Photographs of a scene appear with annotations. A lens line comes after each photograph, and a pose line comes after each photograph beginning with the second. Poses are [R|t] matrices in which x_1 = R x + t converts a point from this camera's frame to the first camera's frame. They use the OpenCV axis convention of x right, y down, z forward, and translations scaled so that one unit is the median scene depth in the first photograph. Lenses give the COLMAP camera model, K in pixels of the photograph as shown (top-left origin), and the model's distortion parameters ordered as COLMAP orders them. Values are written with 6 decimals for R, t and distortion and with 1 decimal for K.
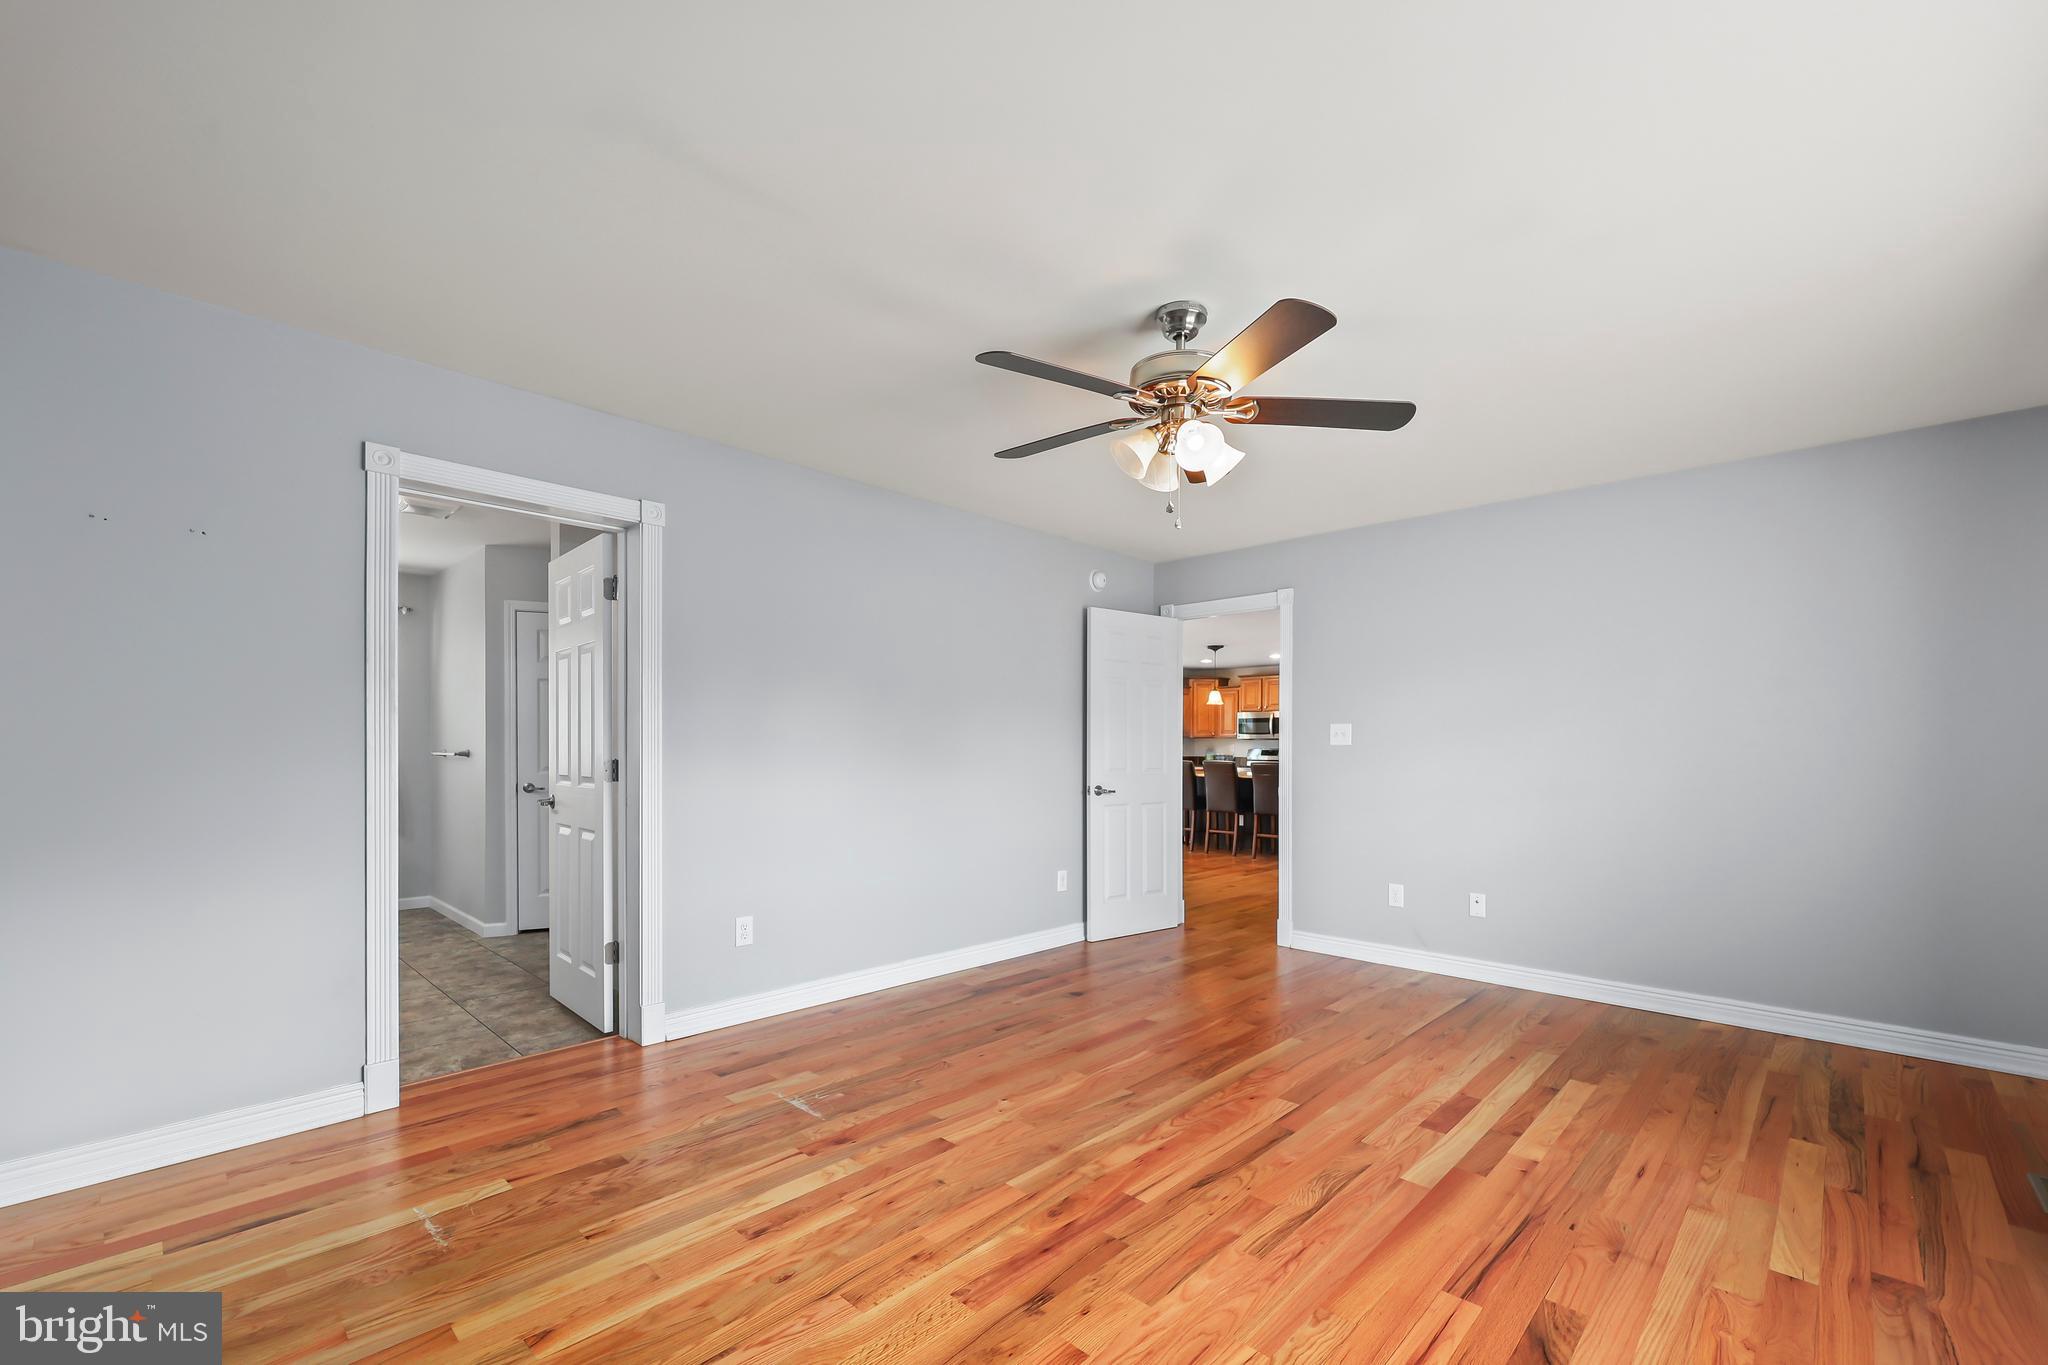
lens RADIAL K [[864.7, 0, 1028.4], [0, 864.7, 744.5], [0, 0, 1]] dist [0.000714, 0.000271]
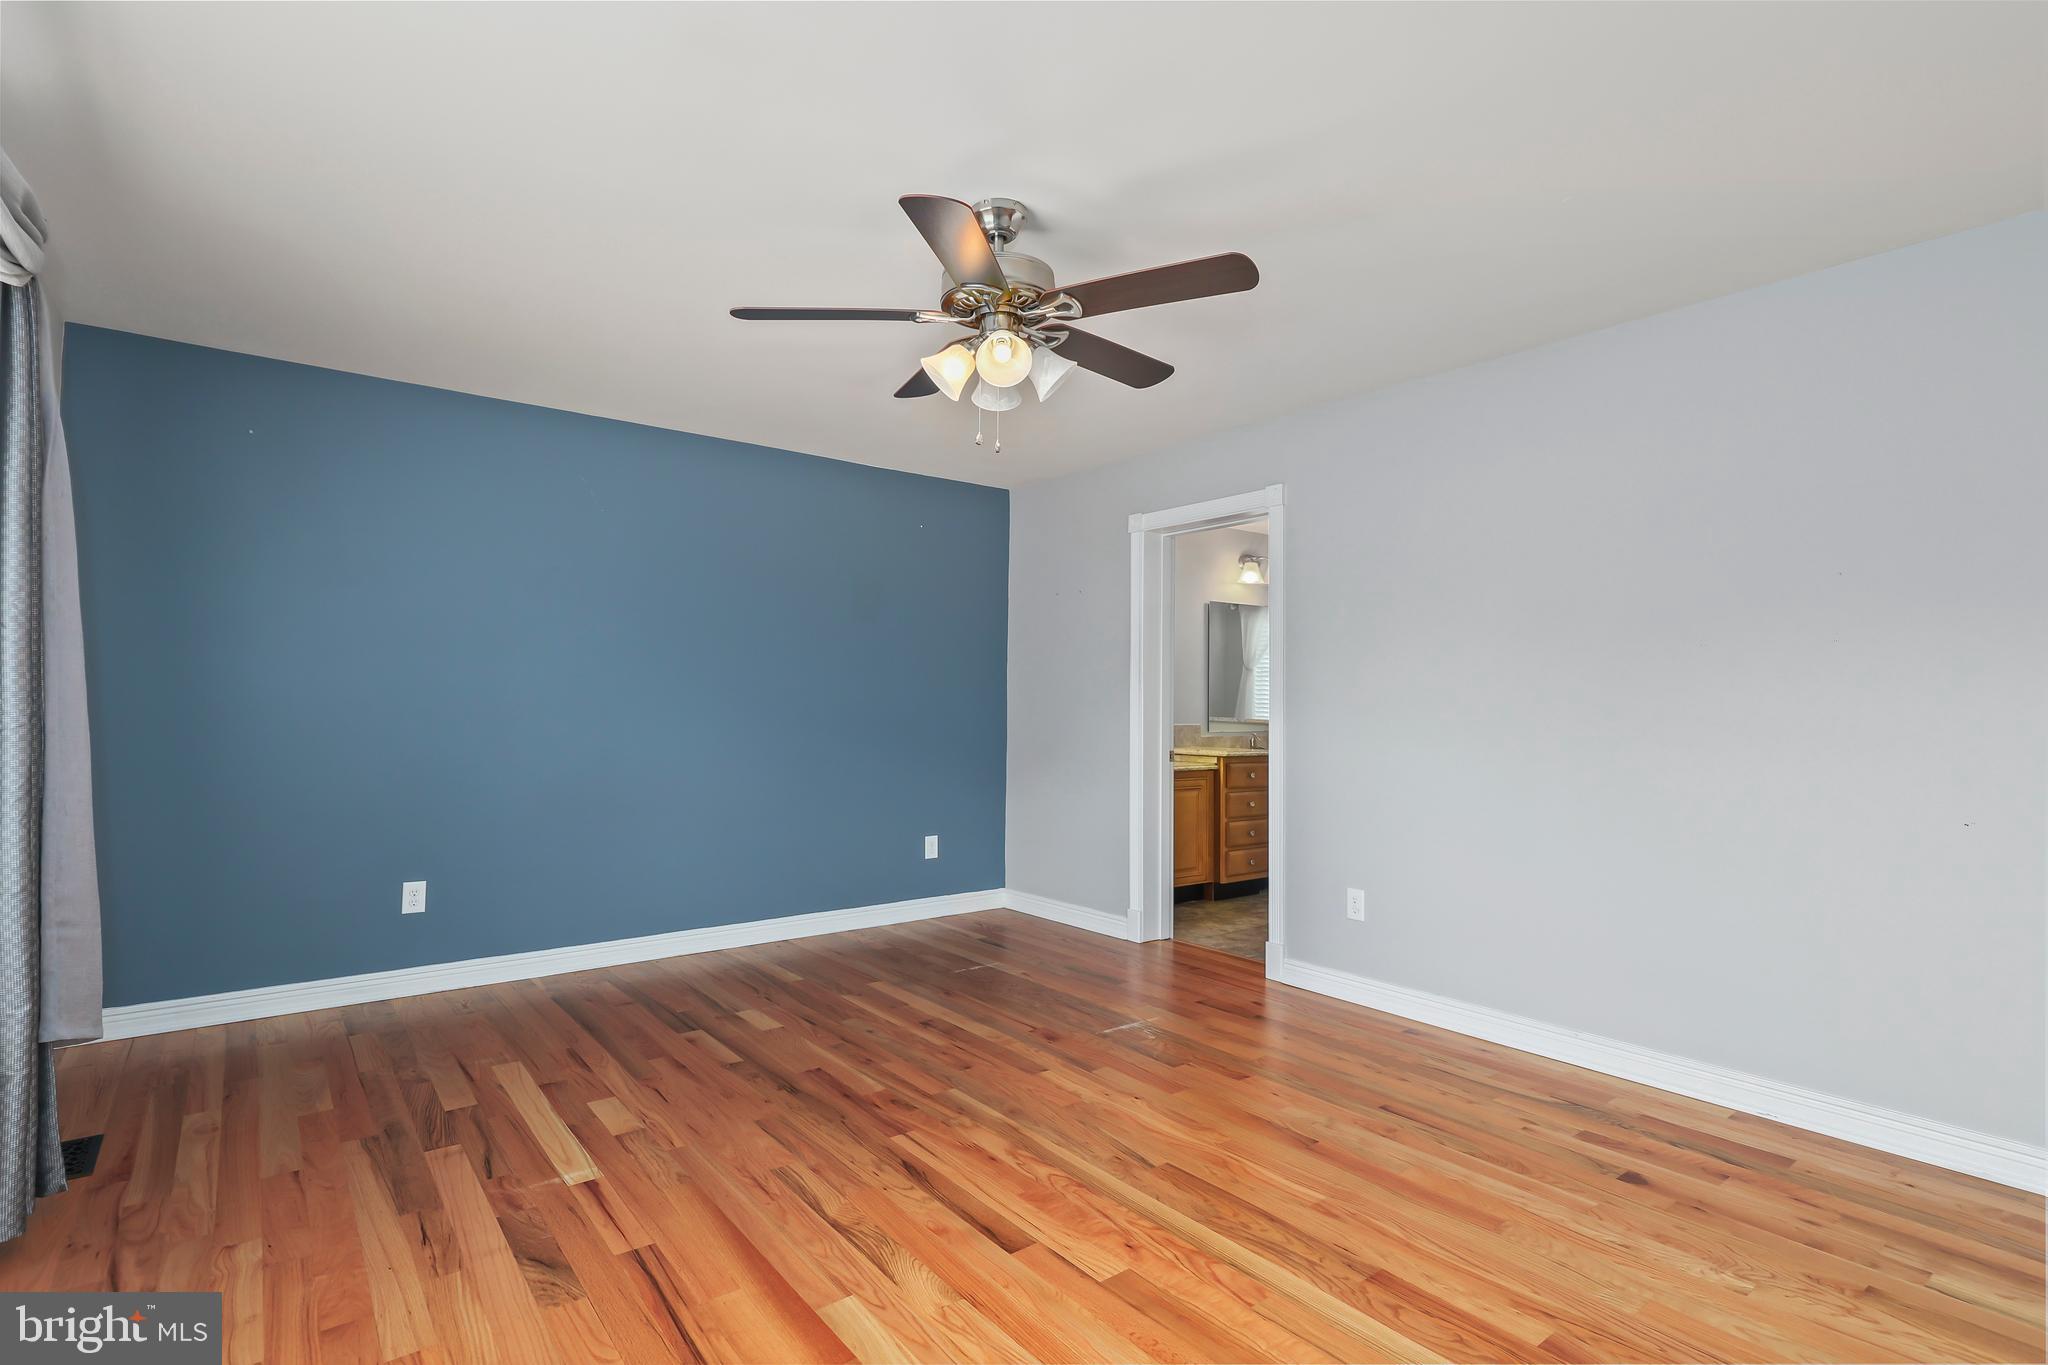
lens RADIAL K [[988.6, 0, 1029.3], [0, 988.6, 667.9], [0, 0, 1]] dist [0.002331, 0.000087]
pose [[-0.143085, -0.042113, -0.988814, 1.232897], [-0.002113, 0.999105, -0.042245, 0.007650], [0.989708, -0.003955, -0.143046, 1.246080]]
